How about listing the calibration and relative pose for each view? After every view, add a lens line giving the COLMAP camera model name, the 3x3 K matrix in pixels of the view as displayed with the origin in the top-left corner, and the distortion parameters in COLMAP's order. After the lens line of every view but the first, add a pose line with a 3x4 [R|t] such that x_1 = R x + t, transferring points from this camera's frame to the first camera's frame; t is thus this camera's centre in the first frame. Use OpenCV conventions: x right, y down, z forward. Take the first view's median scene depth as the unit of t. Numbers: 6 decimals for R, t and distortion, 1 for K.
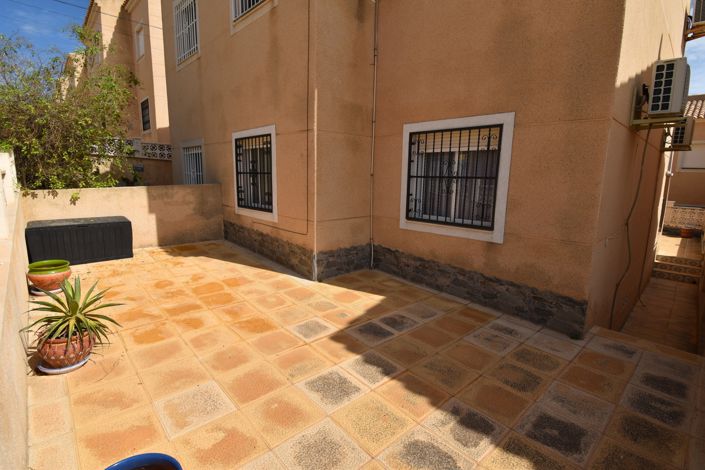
lens RADIAL K [[331.6, 0, 353.7], [0, 331.6, 232.2], [0, 0, 1]] dist [-0.004830, -0.001732]
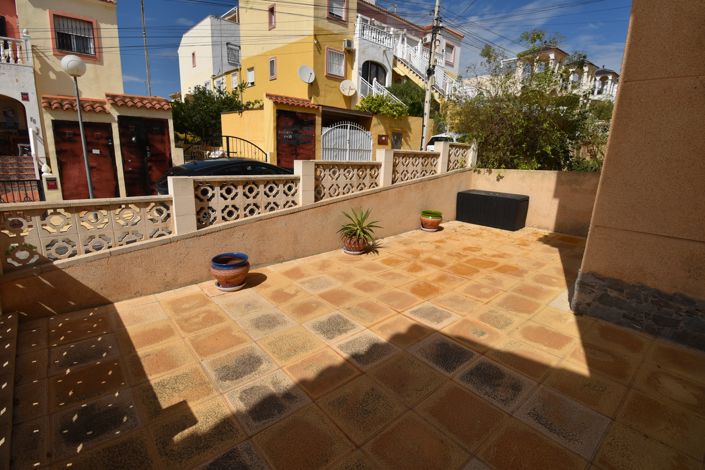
lens RADIAL K [[331.6, 0, 353.8], [0, 331.6, 233.2], [0, 0, 1]] dist [-0.004830, -0.001732]
pose [[-0.021133, 0.216323, -0.976093, 0.720089], [-0.203987, 0.954841, 0.216029, -0.081826], [0.978746, 0.203675, 0.023949, 0.694241]]
